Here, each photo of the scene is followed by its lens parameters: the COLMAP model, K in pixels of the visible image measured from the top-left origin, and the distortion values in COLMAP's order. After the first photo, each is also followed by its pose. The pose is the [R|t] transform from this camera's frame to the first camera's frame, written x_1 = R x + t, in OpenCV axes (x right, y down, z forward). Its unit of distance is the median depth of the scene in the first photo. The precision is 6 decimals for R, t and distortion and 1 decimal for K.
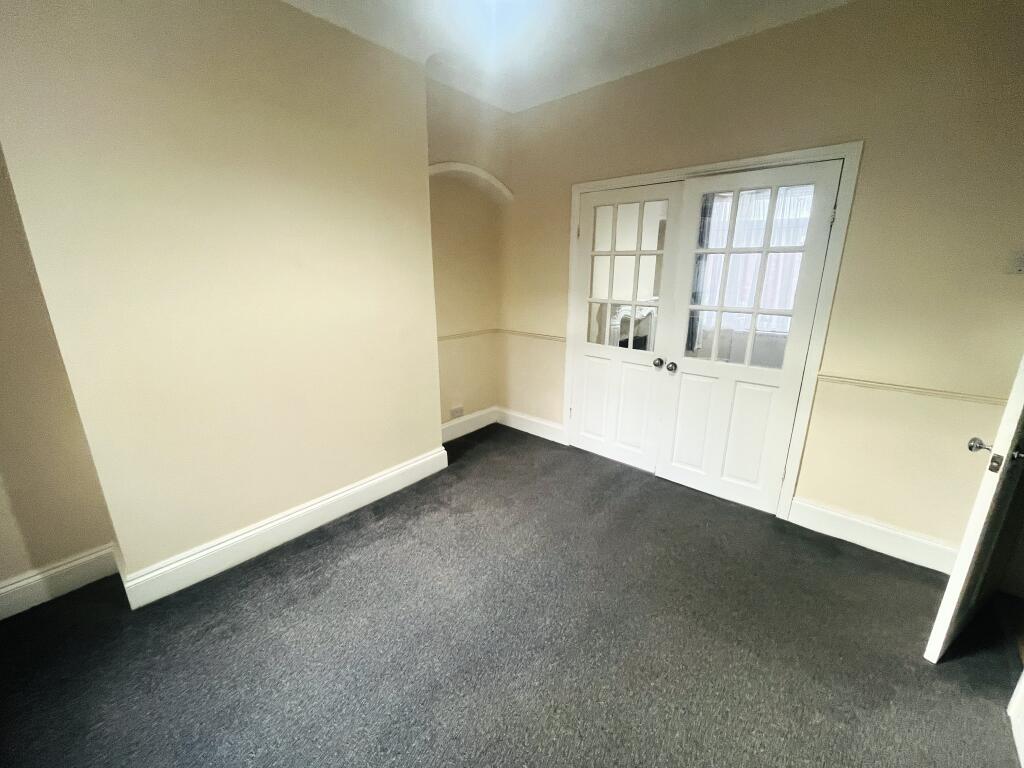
lens RADIAL K [[421.4, 0, 501.6], [0, 421.4, 387.7], [0, 0, 1]] dist [-0.002780, -0.000428]
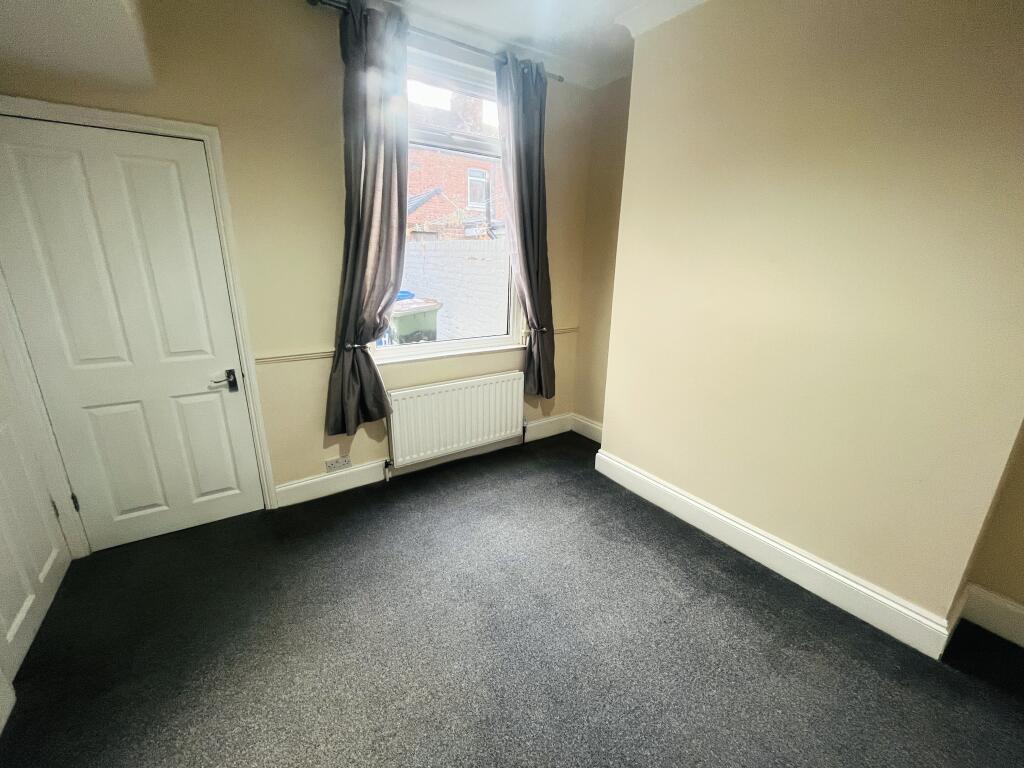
lens RADIAL K [[421.4, 0, 501.6], [0, 421.4, 387.7], [0, 0, 1]] dist [-0.002780, -0.000428]
pose [[-0.279677, 0.265548, -0.922640, 0.568496], [-0.279187, 0.896968, 0.342788, -0.185548], [0.918605, 0.353459, -0.176724, 0.757836]]
